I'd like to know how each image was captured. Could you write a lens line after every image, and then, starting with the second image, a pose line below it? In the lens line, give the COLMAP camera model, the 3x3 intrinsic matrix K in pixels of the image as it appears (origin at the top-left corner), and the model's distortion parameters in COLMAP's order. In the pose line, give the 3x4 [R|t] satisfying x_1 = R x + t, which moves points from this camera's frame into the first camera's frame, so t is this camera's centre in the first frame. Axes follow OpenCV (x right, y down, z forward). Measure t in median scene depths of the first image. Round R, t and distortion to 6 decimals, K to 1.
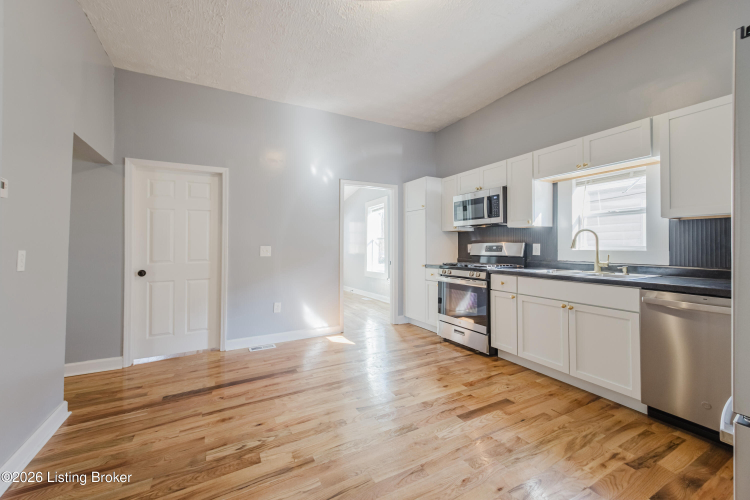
lens RADIAL K [[315.3, 0, 377.3], [0, 315.3, 242.5], [0, 0, 1]] dist [0.011781, -0.000161]
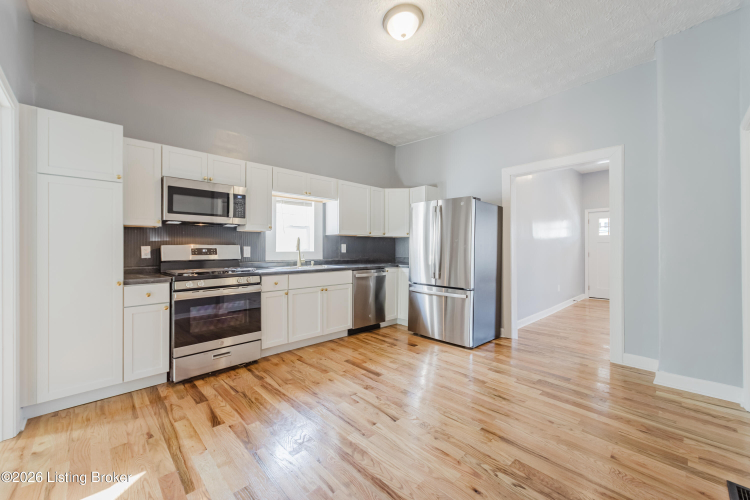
lens RADIAL K [[290.2, 0, 373.0], [0, 290.2, 251.4], [0, 0, 1]] dist [-0.001161, -0.000127]
pose [[-0.261236, -0.005407, 0.965260, -0.718440], [-0.008825, 0.999956, 0.003212, 0.017220], [-0.965235, -0.007679, -0.261272, 1.063664]]
